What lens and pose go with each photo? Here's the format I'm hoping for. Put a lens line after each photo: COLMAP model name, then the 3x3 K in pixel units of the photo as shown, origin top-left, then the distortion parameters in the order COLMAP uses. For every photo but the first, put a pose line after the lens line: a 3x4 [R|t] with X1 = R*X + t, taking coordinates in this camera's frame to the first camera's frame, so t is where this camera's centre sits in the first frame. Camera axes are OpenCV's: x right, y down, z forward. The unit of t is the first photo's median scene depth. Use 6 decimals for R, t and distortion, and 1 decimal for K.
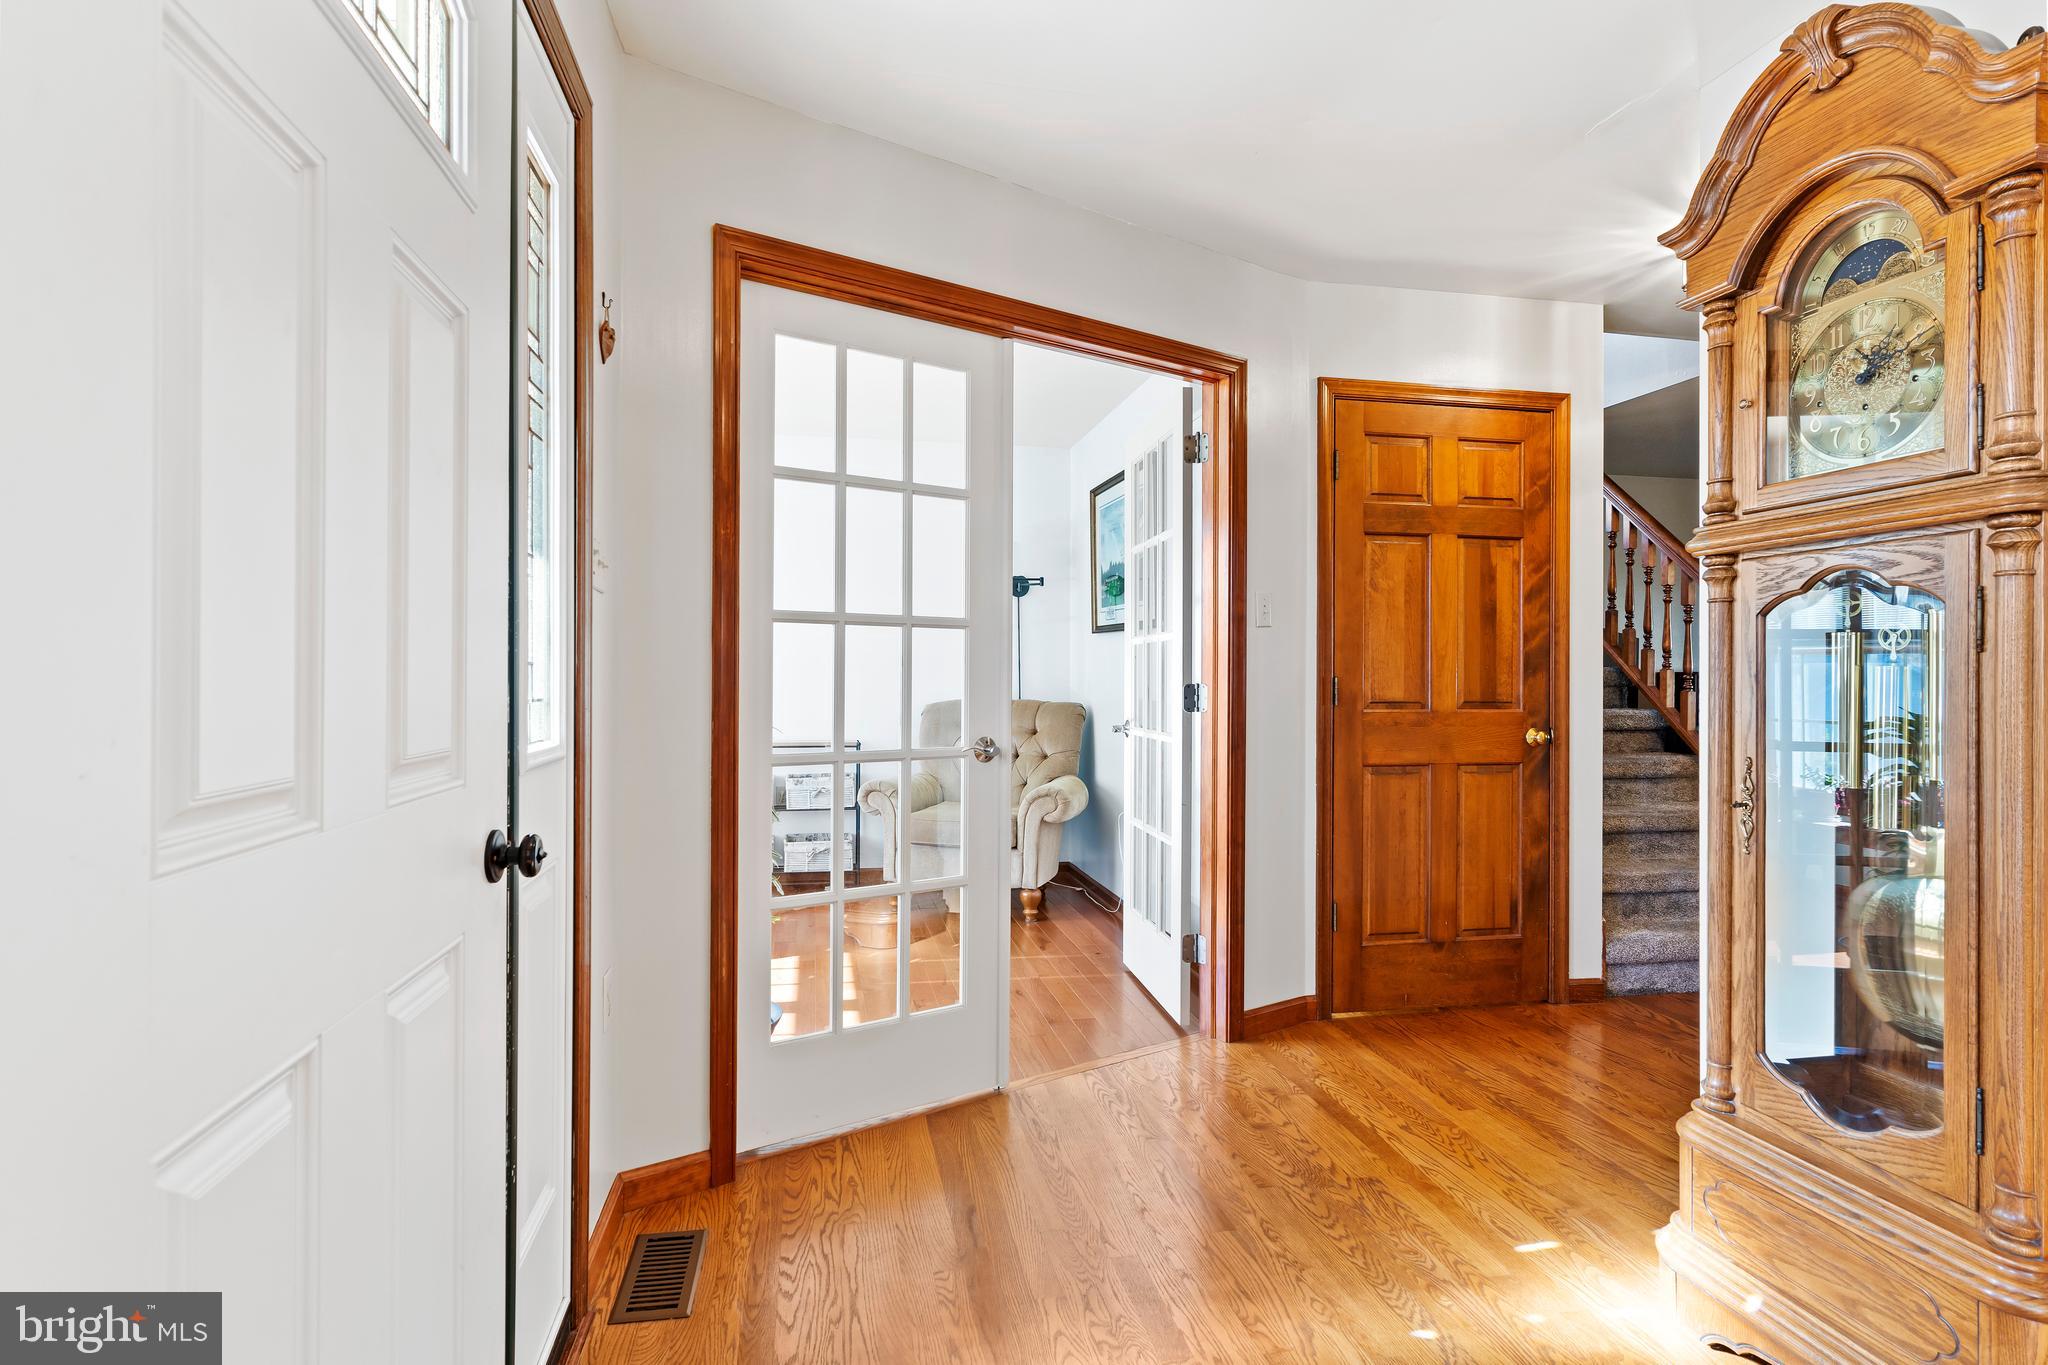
lens RADIAL K [[1061.7, 0, 1024.0], [0, 1061.7, 682.5], [0, 0, 1]] dist [0.000290, 0.000656]
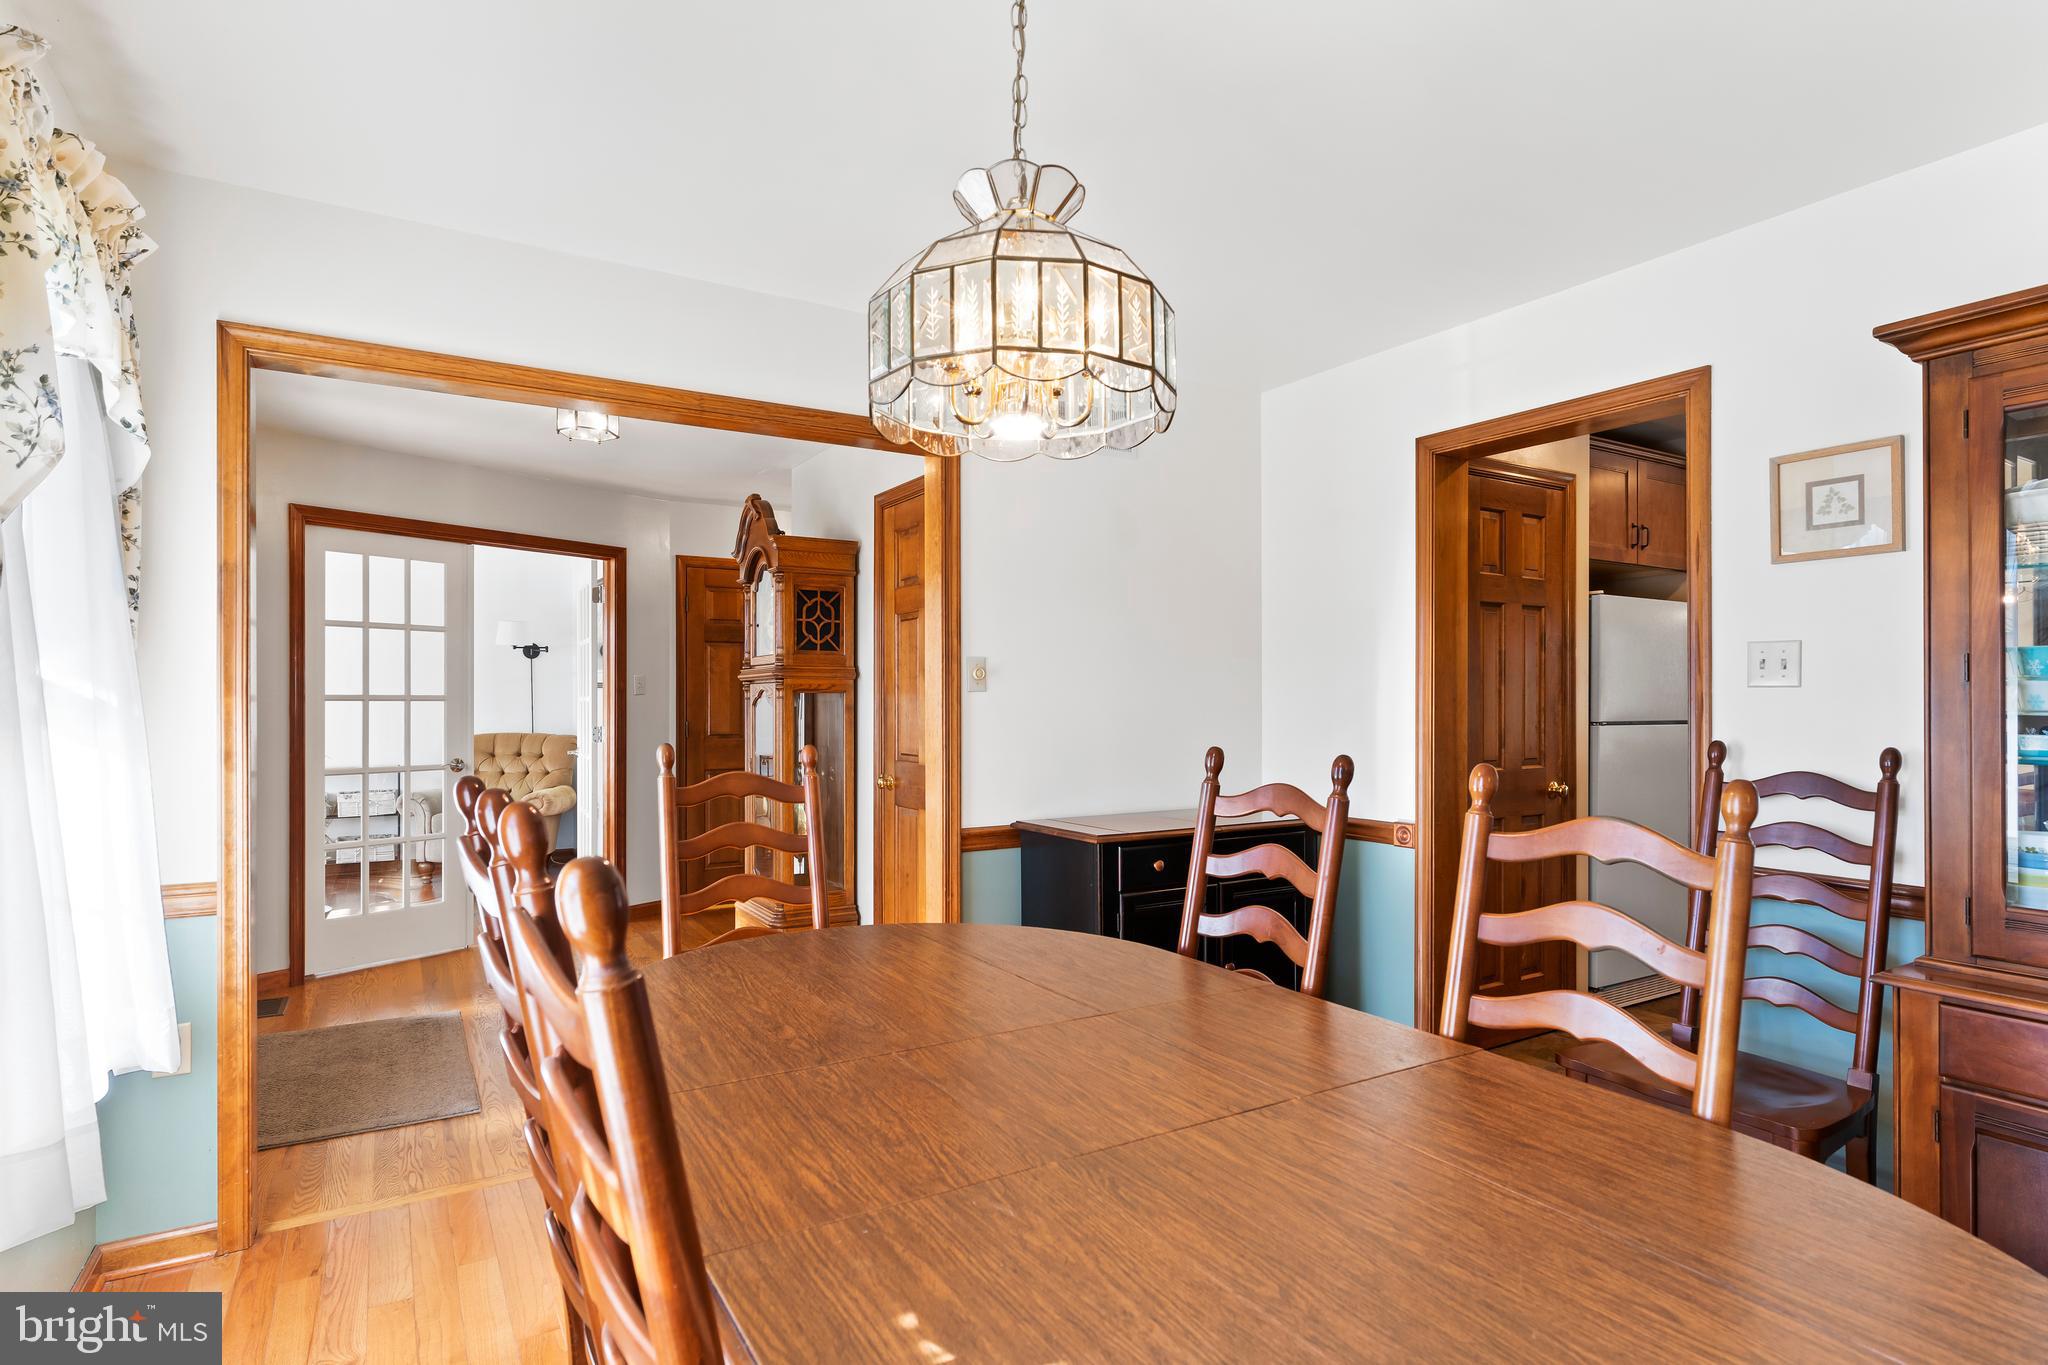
lens RADIAL K [[1068.1, 0, 1022.6], [0, 1068.1, 704.3], [0, 0, 1]] dist [-0.001558, 0.000233]
pose [[0.940640, -0.004064, 0.339381, 0.266384], [0.003954, 0.999992, 0.001015, -0.042113], [-0.339383, 0.000388, 0.940648, -1.122947]]
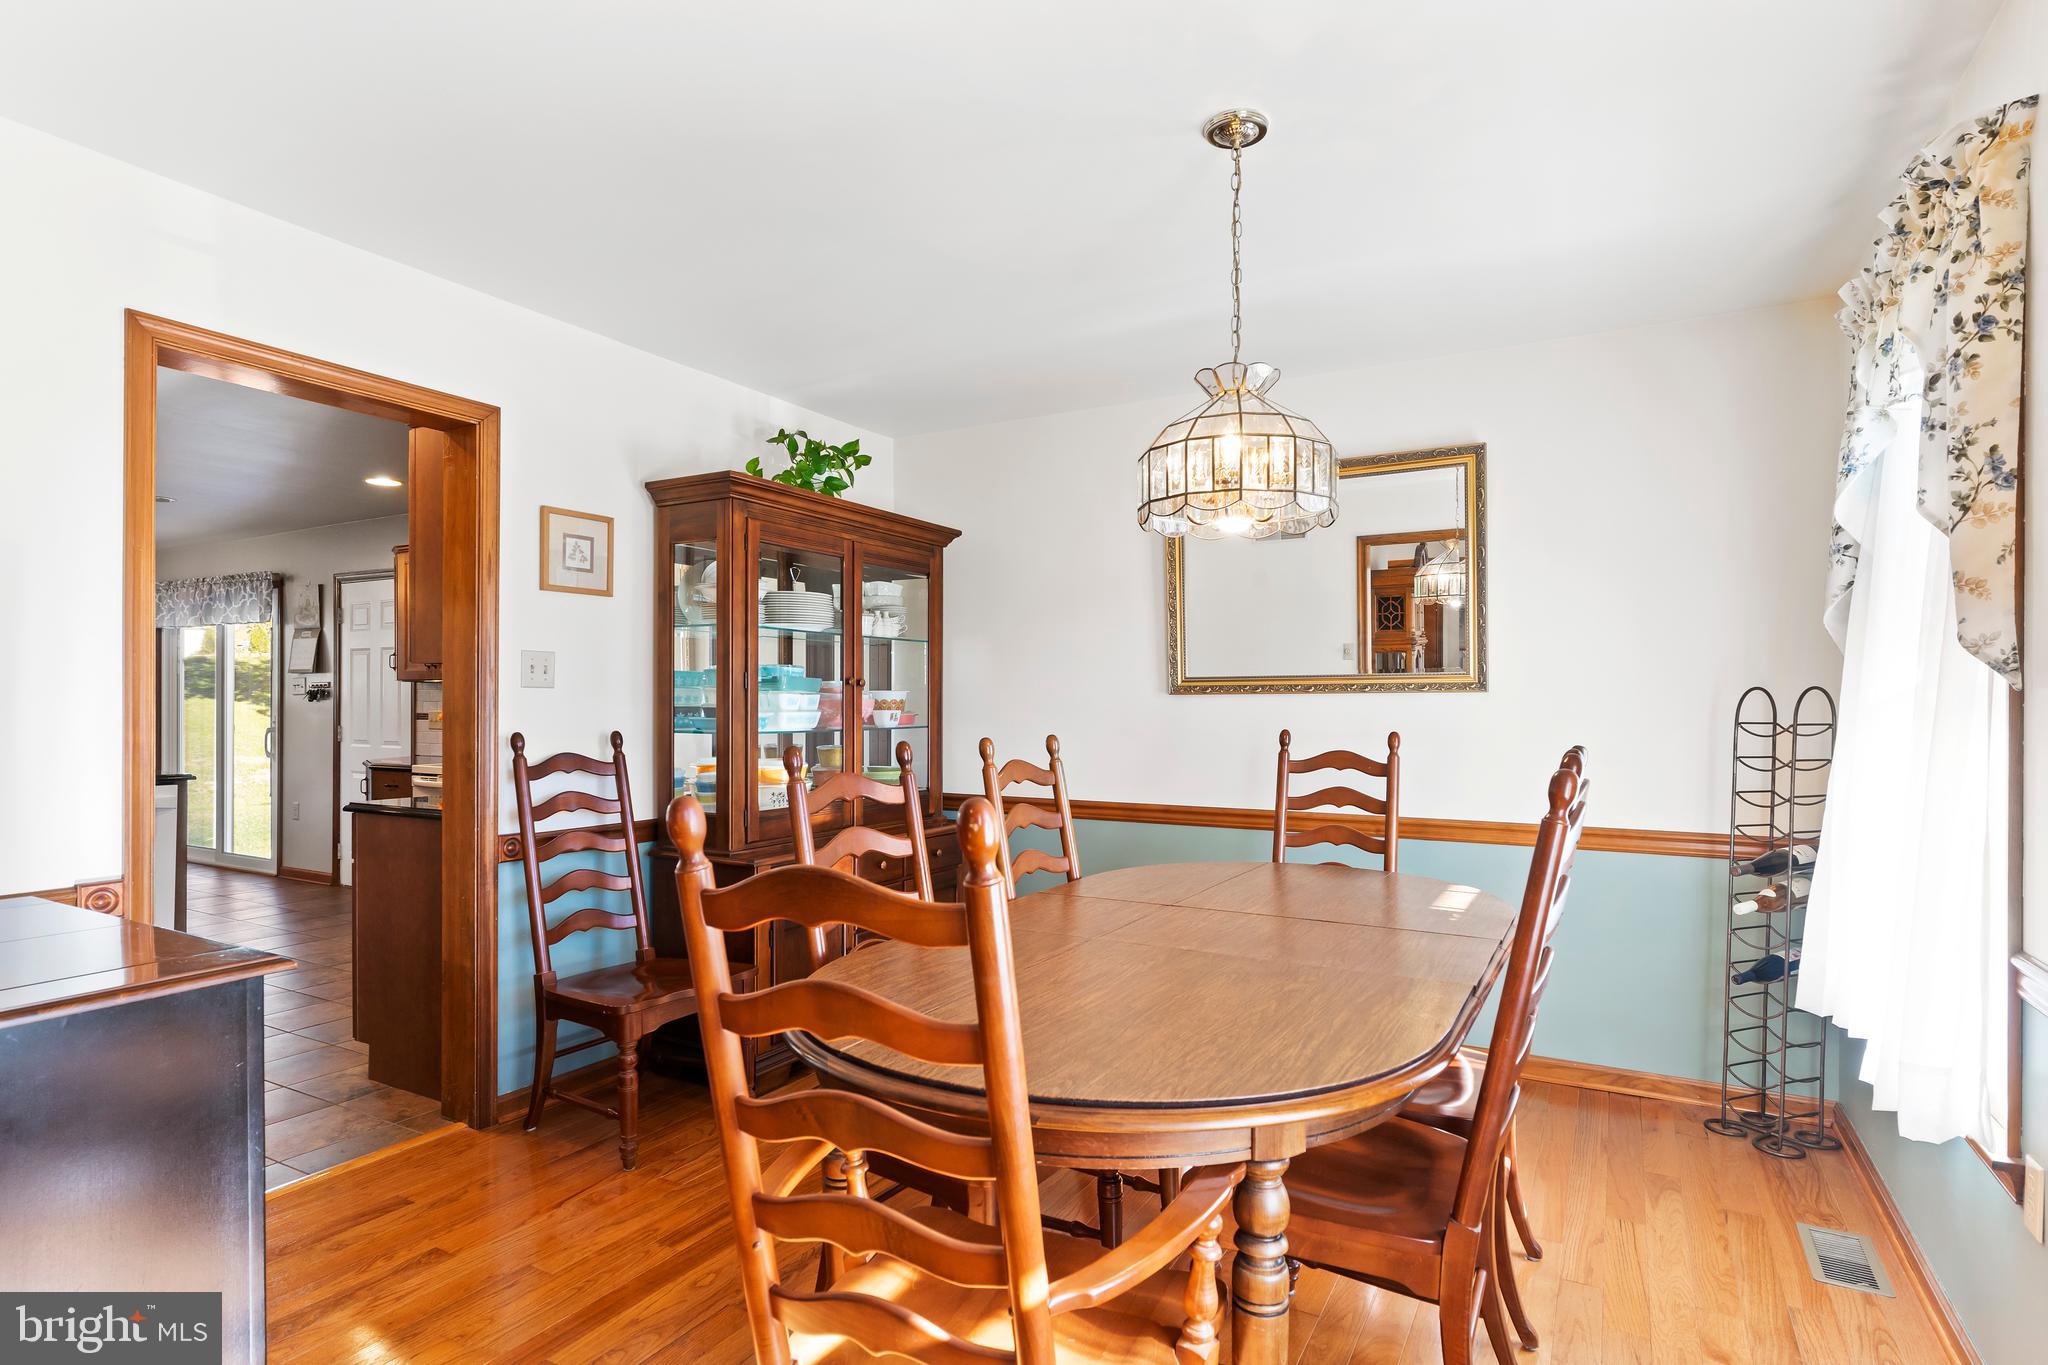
lens RADIAL K [[1061.7, 0, 1024.0], [0, 1061.7, 682.5], [0, 0, 1]] dist [0.000290, 0.000656]
pose [[-0.758194, 0.005327, 0.652007, -0.300125], [-0.003197, 0.999924, -0.011887, -0.053601], [-0.652021, -0.011097, -0.758119, 1.835652]]
